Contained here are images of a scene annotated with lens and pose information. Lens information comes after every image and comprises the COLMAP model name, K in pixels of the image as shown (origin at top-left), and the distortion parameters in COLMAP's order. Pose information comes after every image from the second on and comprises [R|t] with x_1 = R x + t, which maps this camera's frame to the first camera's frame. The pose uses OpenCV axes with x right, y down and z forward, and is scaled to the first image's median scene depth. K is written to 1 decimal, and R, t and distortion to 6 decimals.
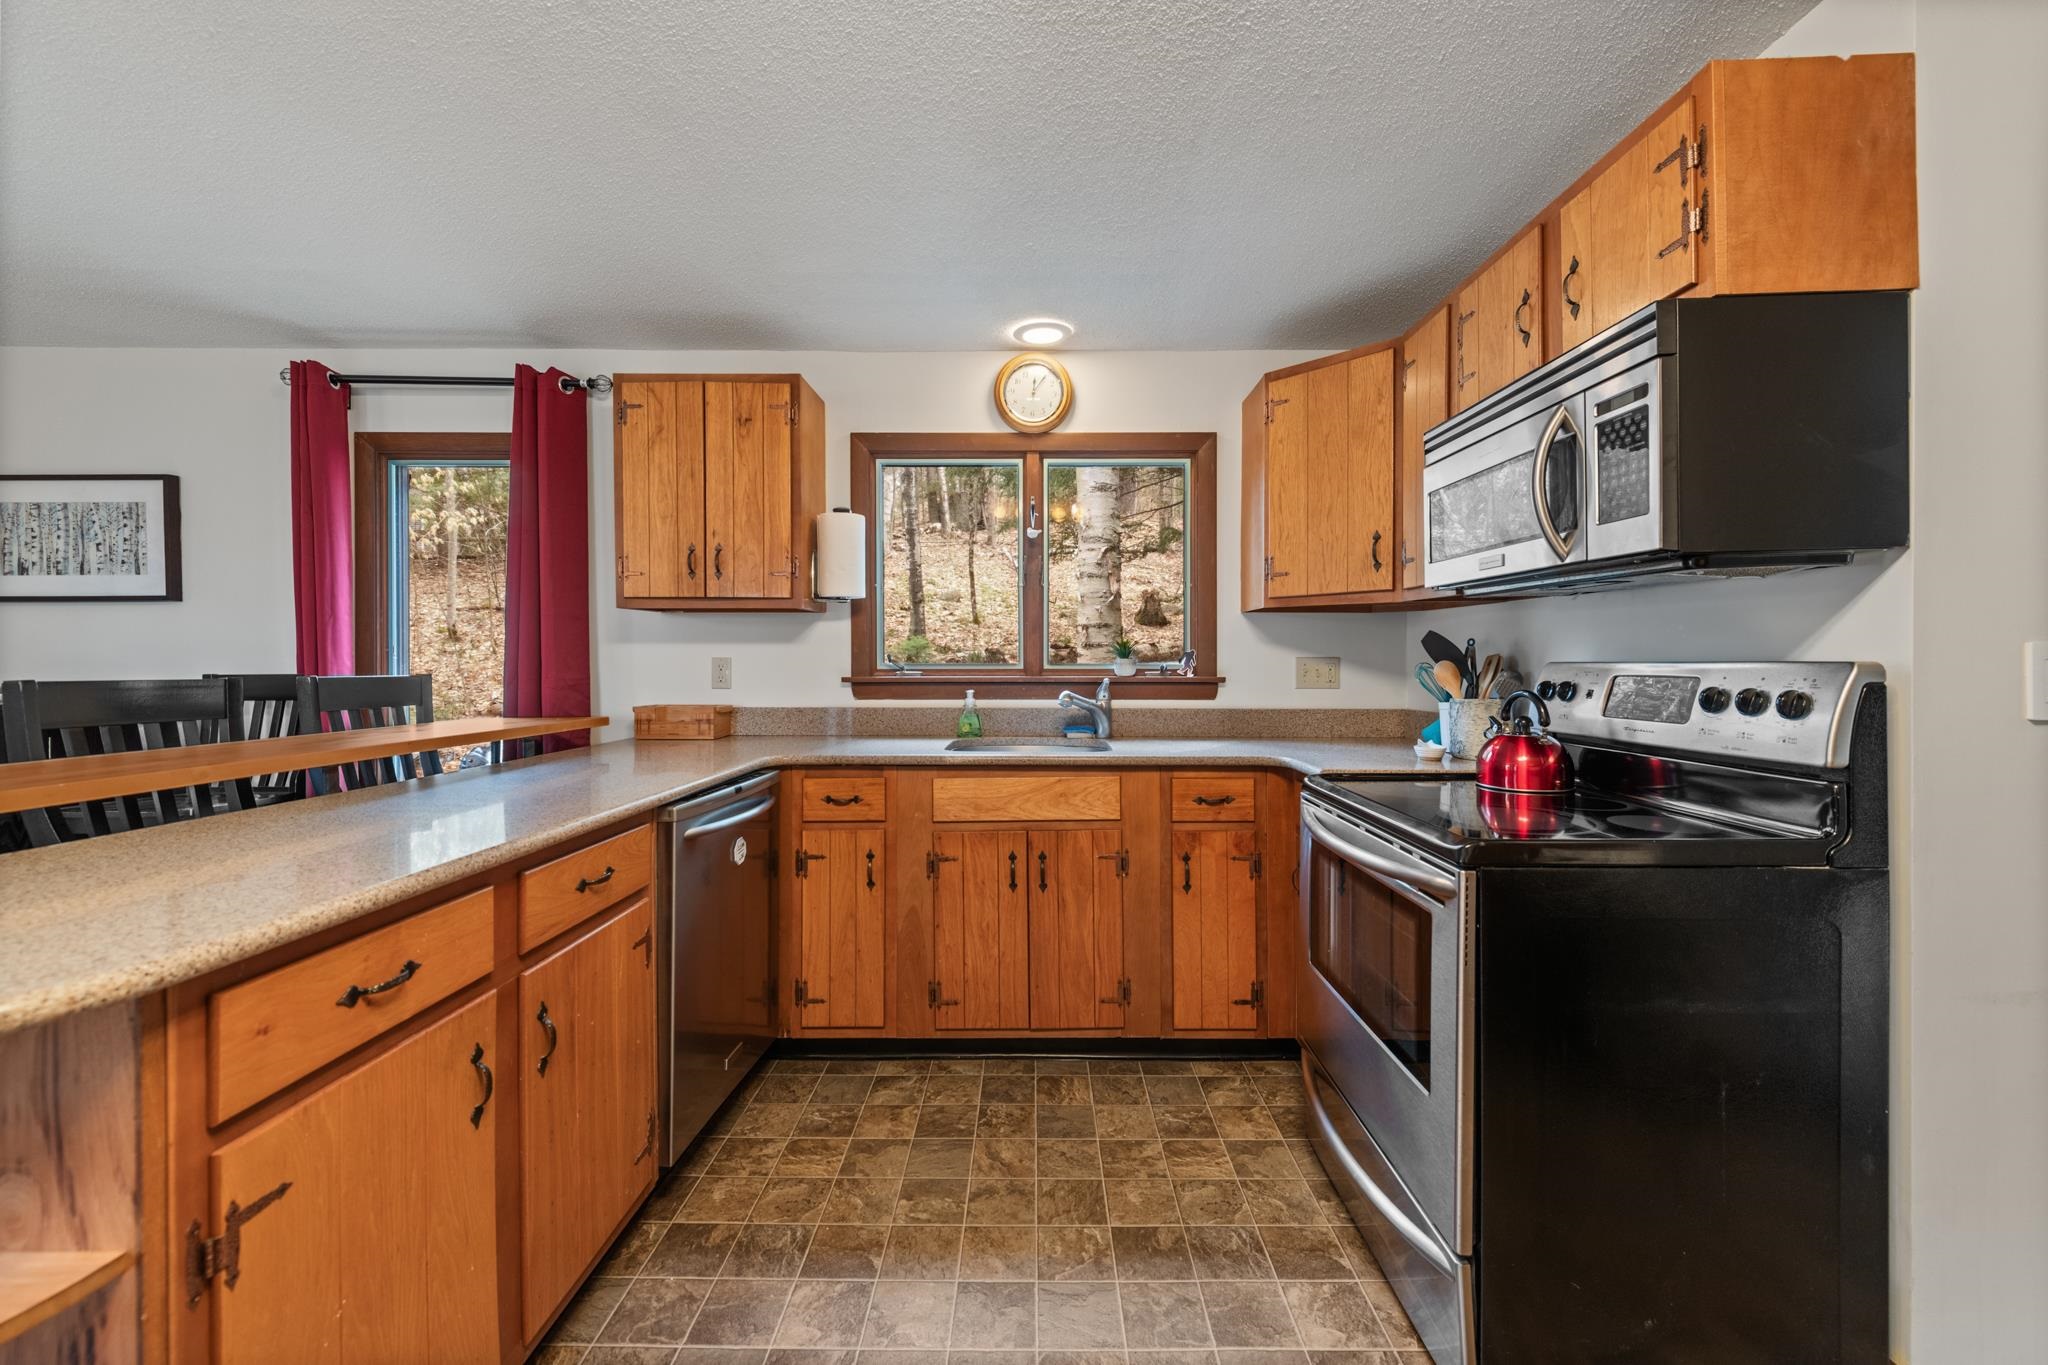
lens RADIAL K [[800.7, 0, 1029.8], [0, 800.7, 664.2], [0, 0, 1]] dist [0.014331, -0.004130]
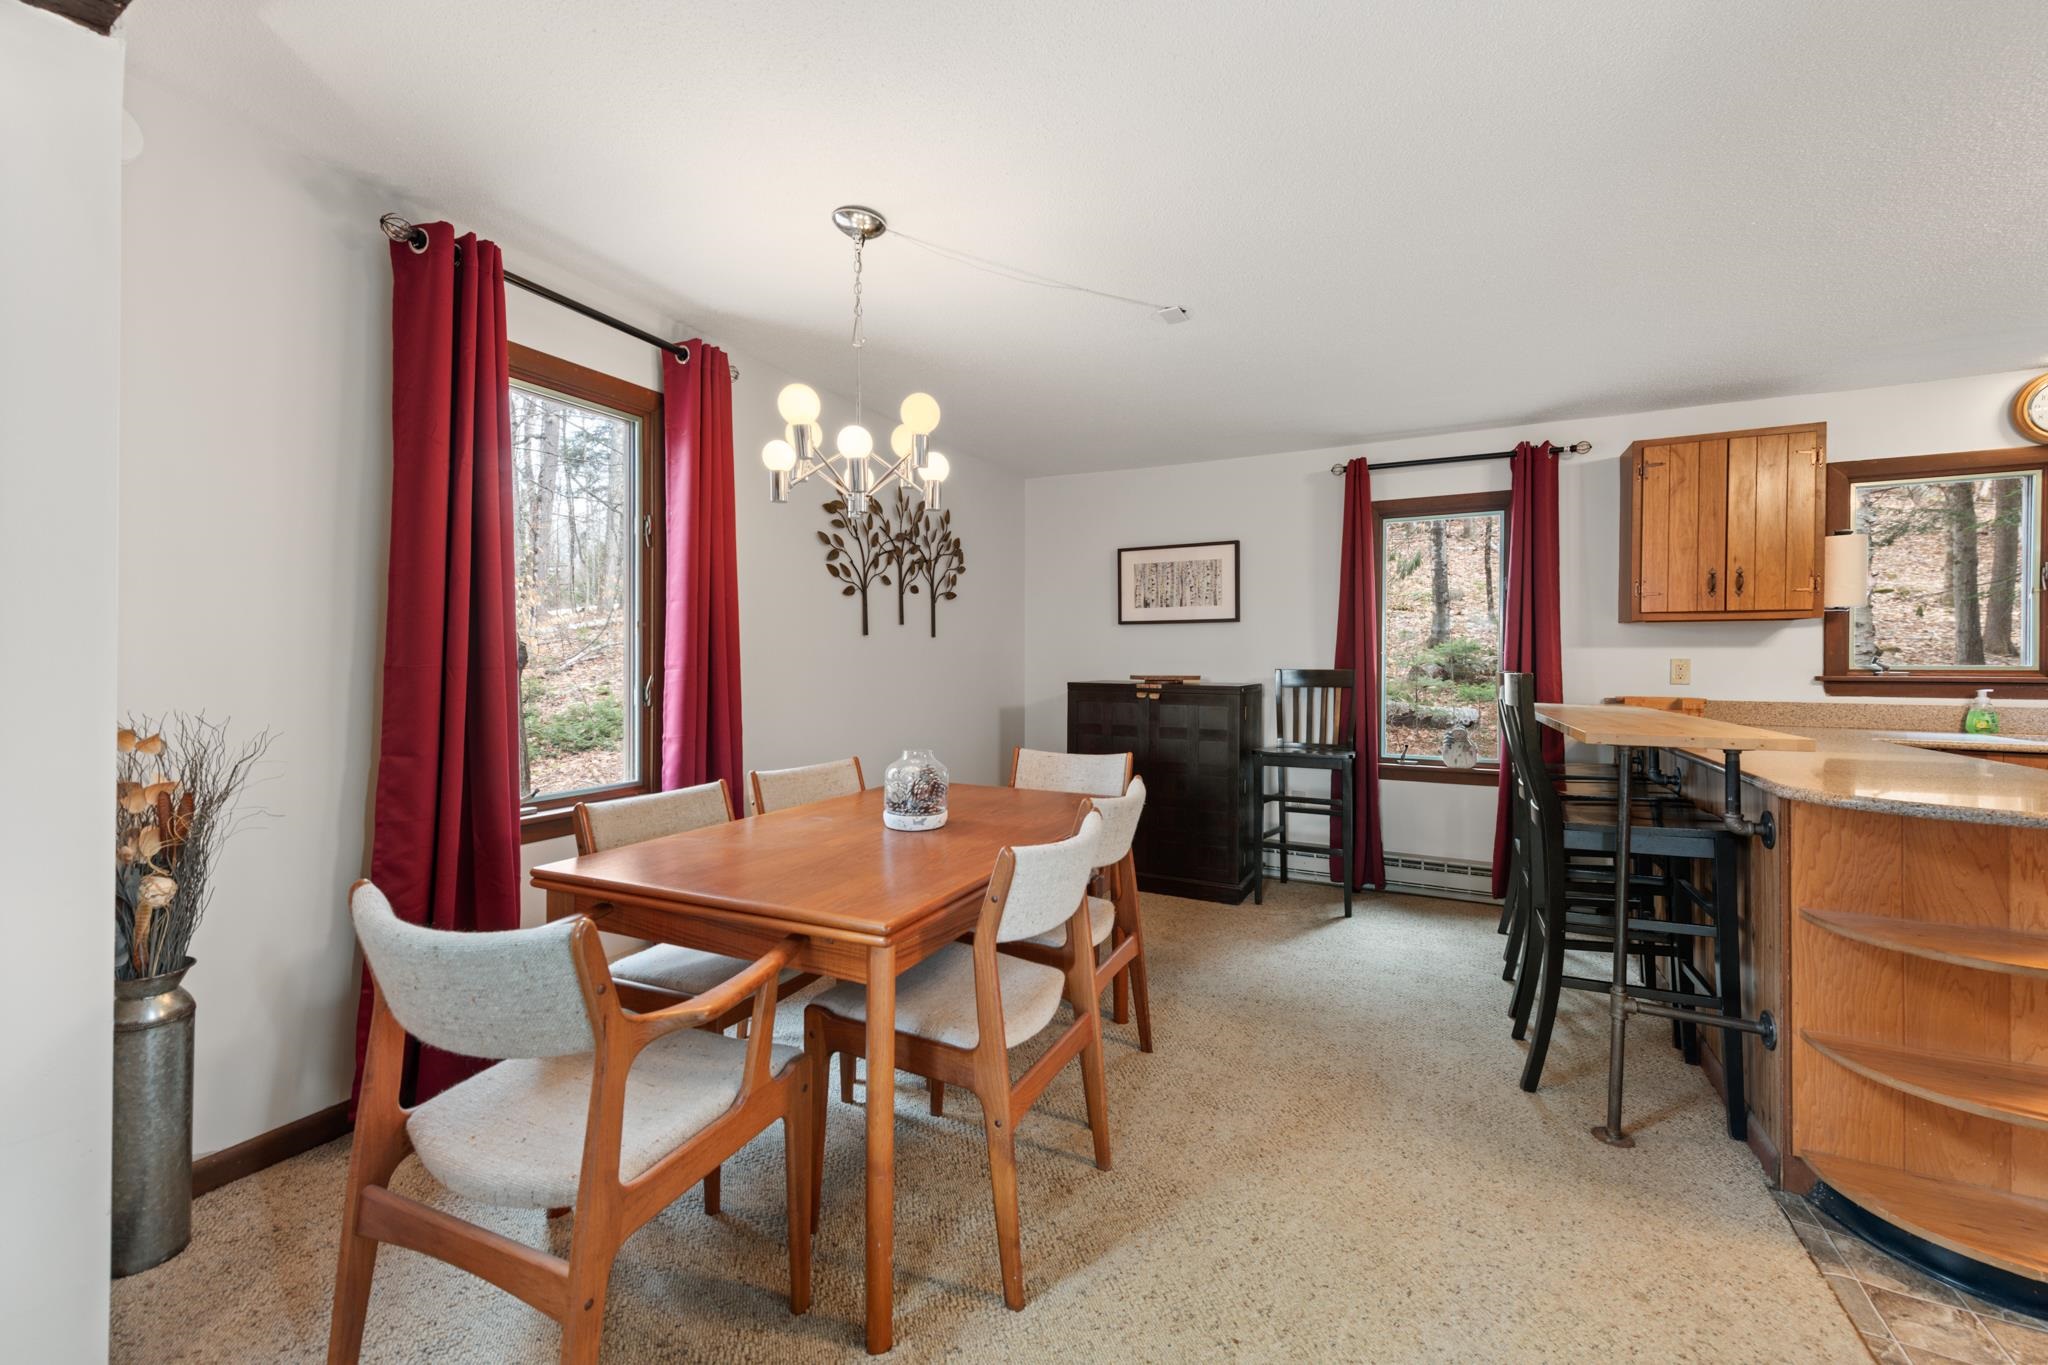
lens RADIAL K [[800.7, 0, 1042.2], [0, 800.7, 664.9], [0, 0, 1]] dist [0.014331, -0.004130]
pose [[0.891173, 0.005962, -0.453624, -0.780536], [-0.005685, 0.999982, 0.001974, 0.004370], [0.453627, 0.000820, 0.891191, -0.602241]]
